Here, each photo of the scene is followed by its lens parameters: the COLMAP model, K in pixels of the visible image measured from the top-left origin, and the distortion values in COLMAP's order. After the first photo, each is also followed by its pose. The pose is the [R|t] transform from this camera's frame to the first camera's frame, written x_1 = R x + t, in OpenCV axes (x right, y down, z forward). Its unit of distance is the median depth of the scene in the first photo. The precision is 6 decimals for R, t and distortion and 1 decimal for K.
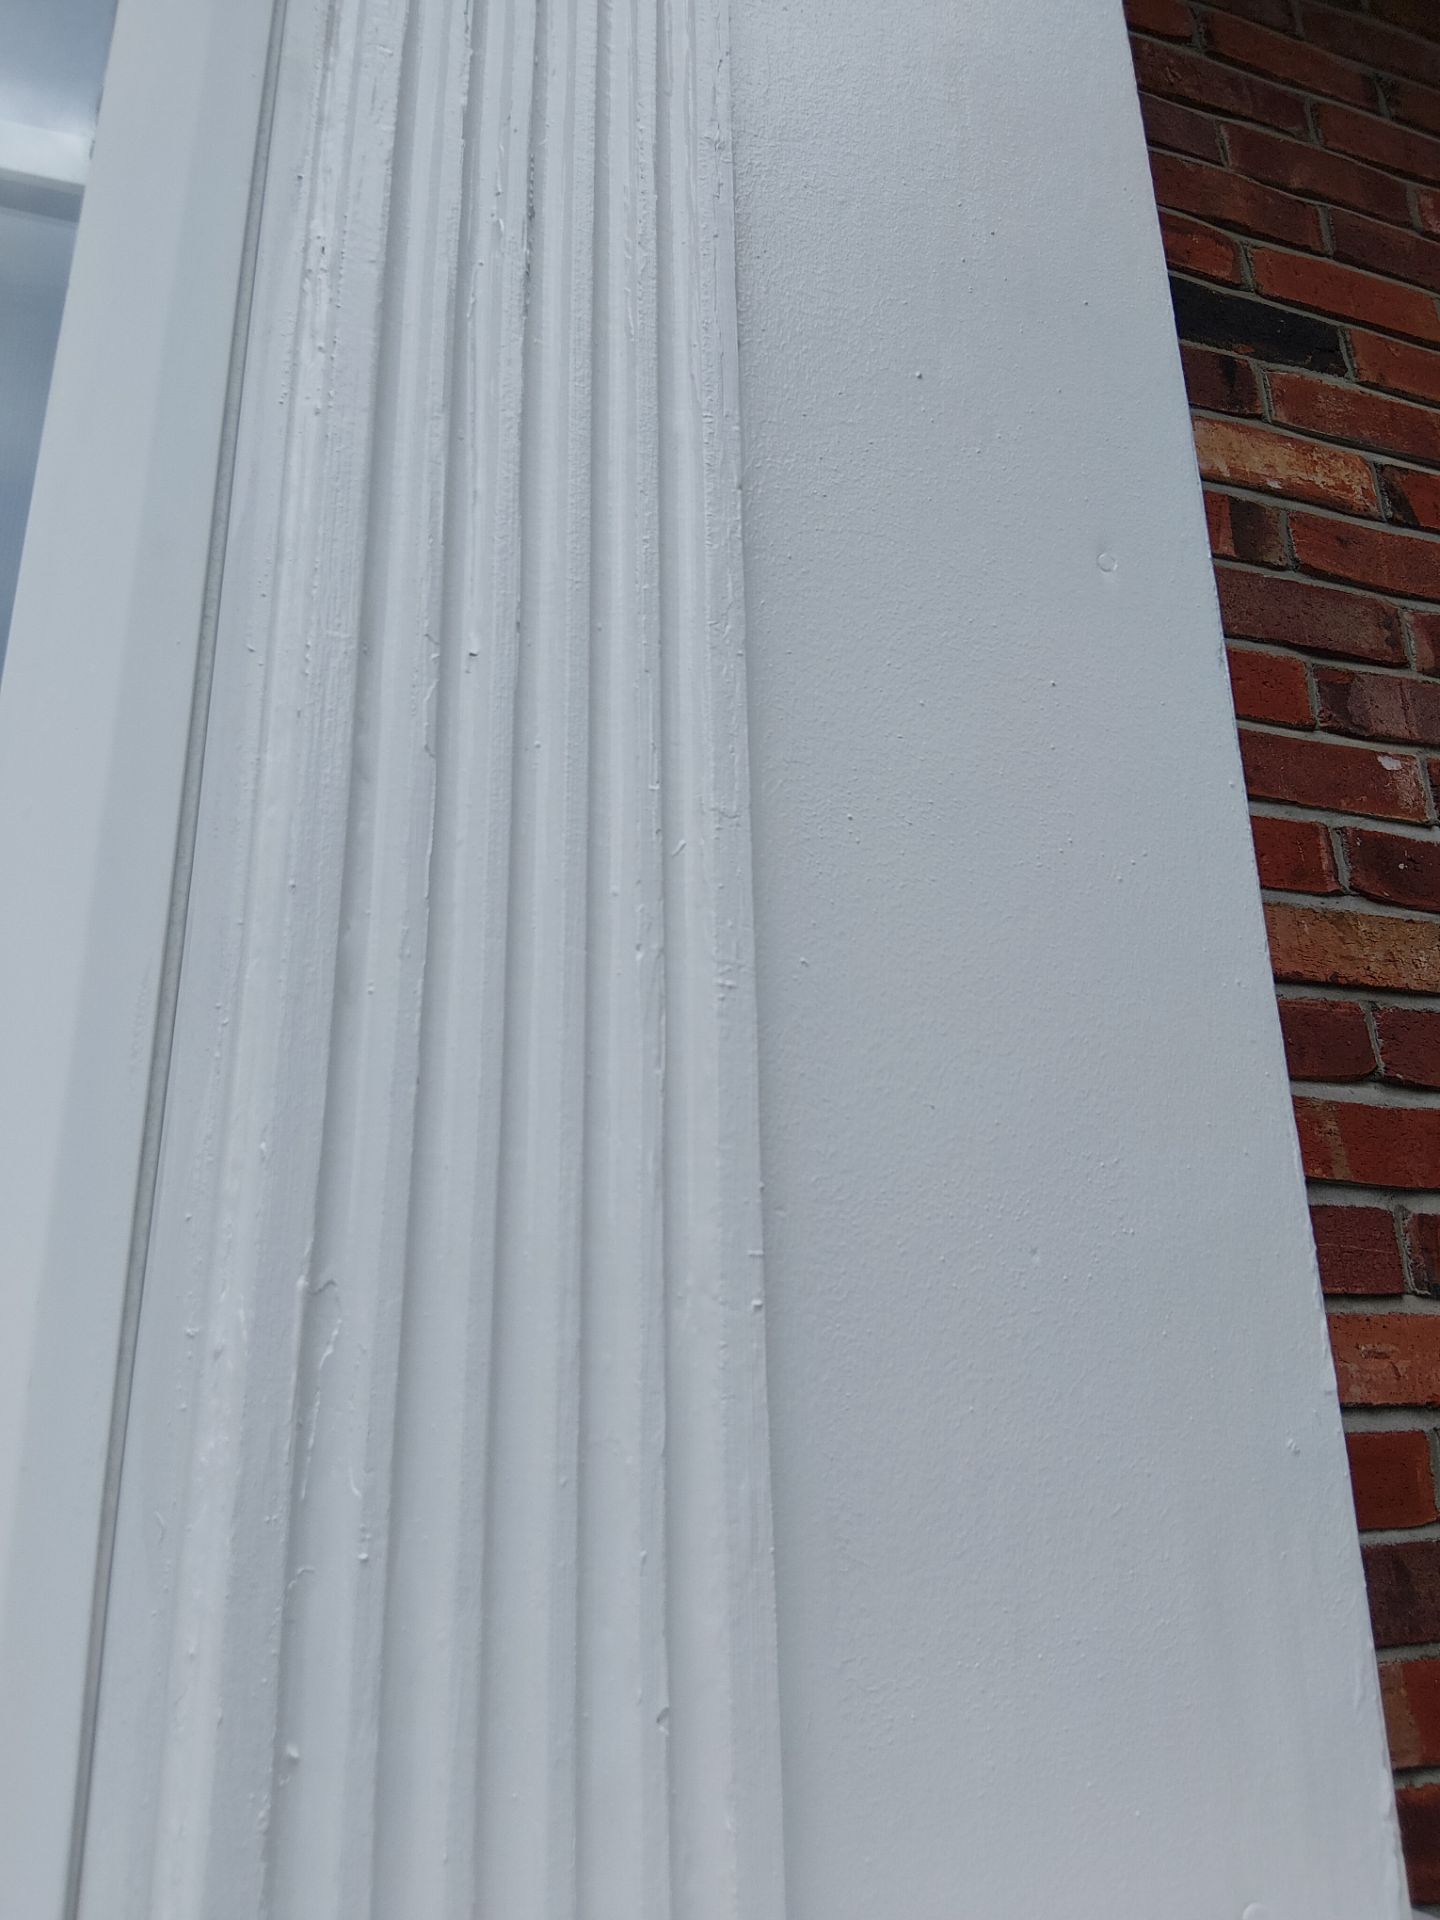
lens RADIAL K [[1460.0, 0, 708.0], [0, 1460.0, 934.3], [0, 0, 1]] dist [0.098437, -0.180188]
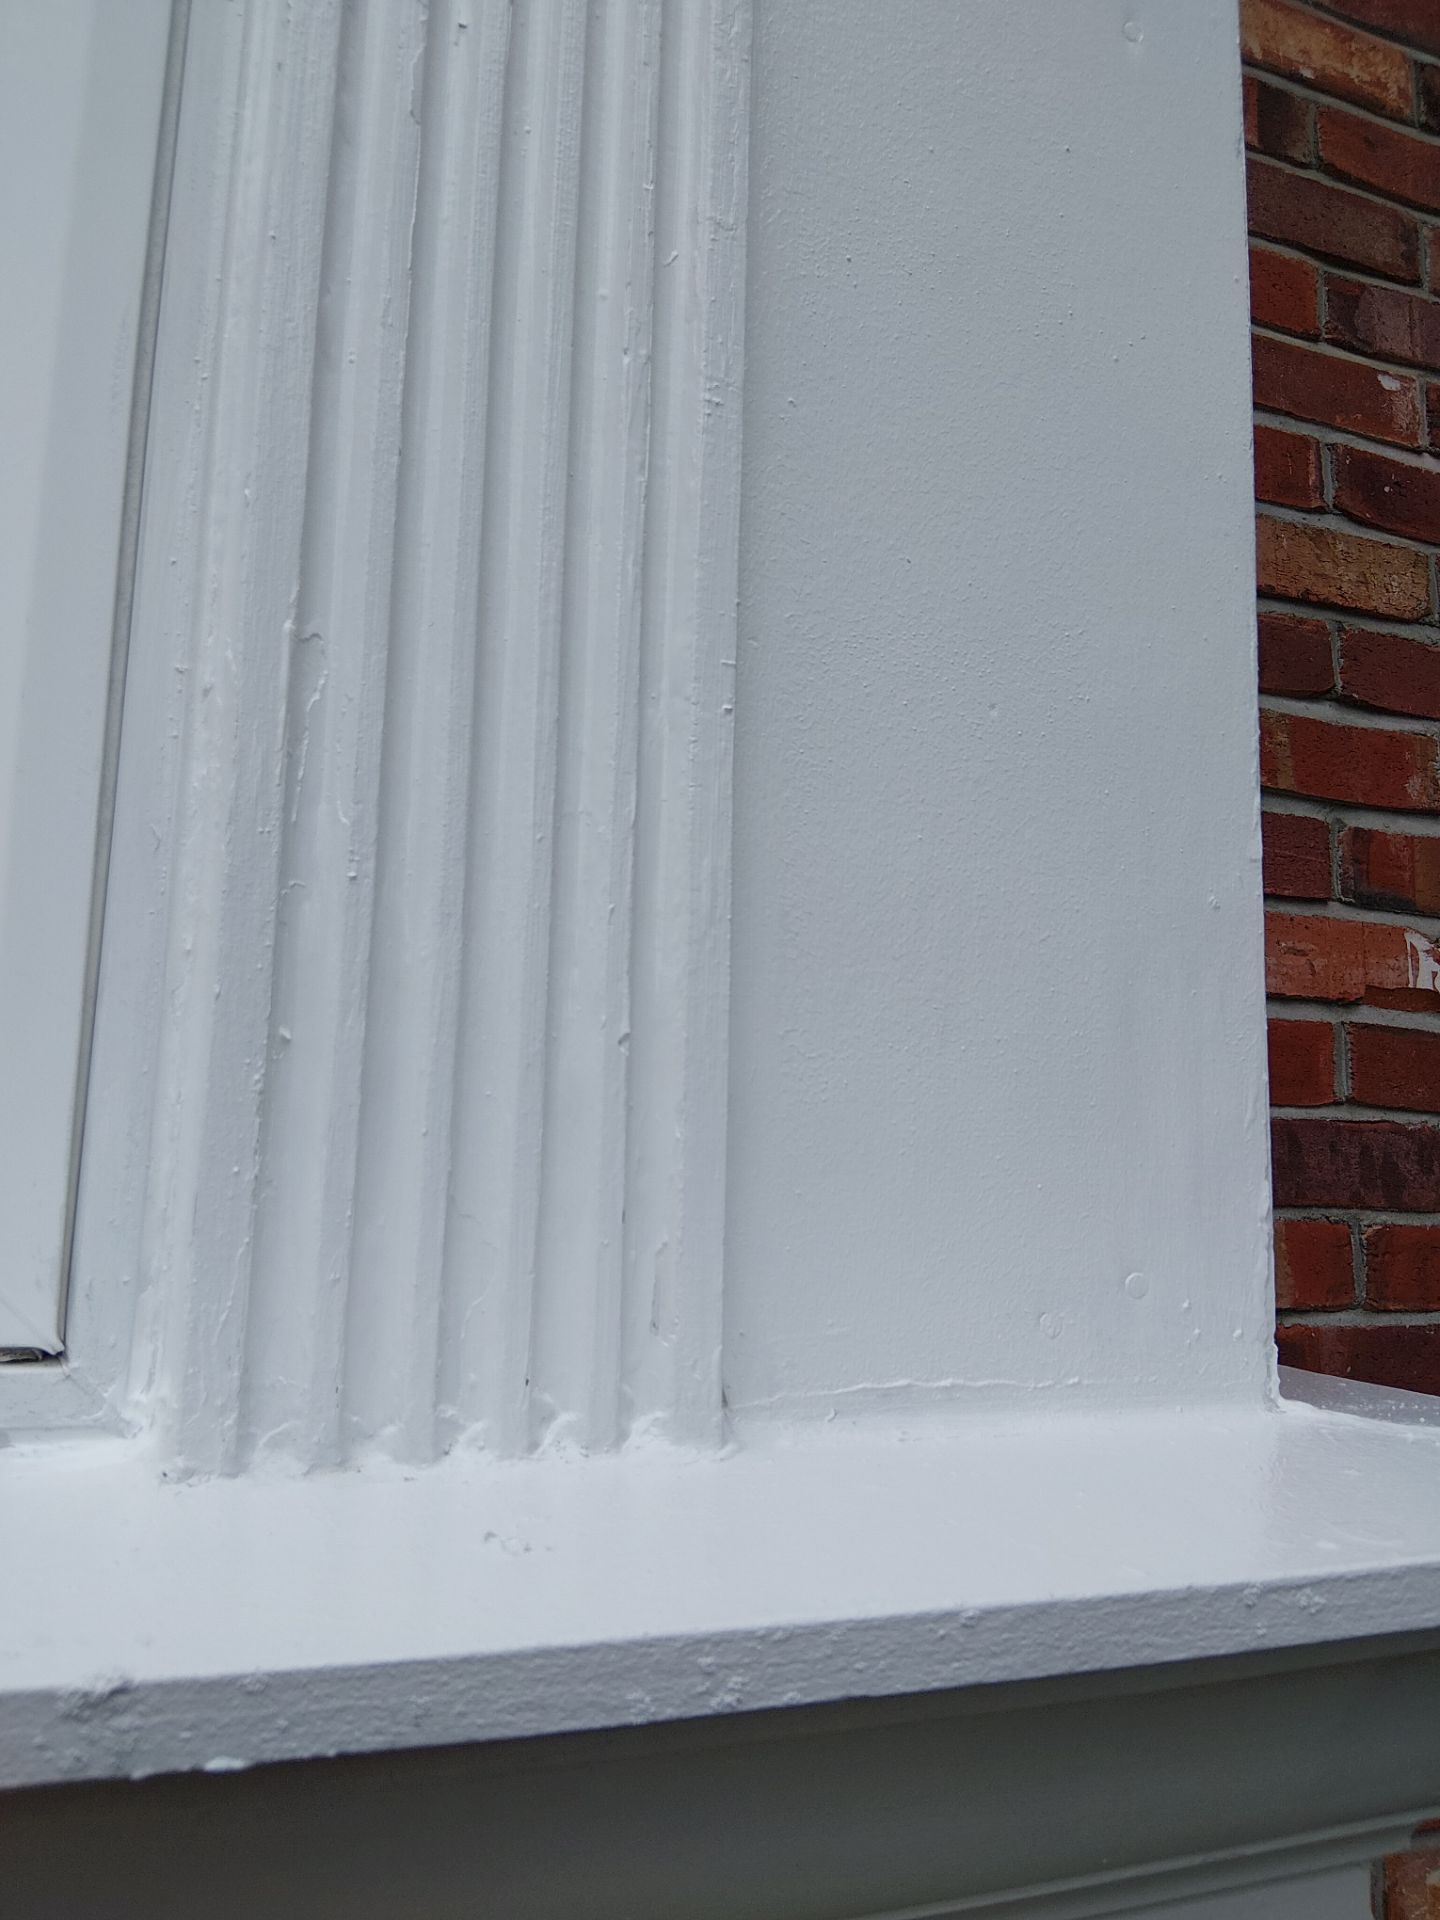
lens RADIAL K [[1473.5, 0, 713.4], [0, 1473.5, 954.0], [0, 0, 1]] dist [0.117177, -0.217631]
pose [[0.997953, 0.049591, 0.040390, -0.010133], [-0.056572, 0.979023, 0.195740, 0.215229], [-0.029836, -0.197624, 0.979824, -0.062325]]
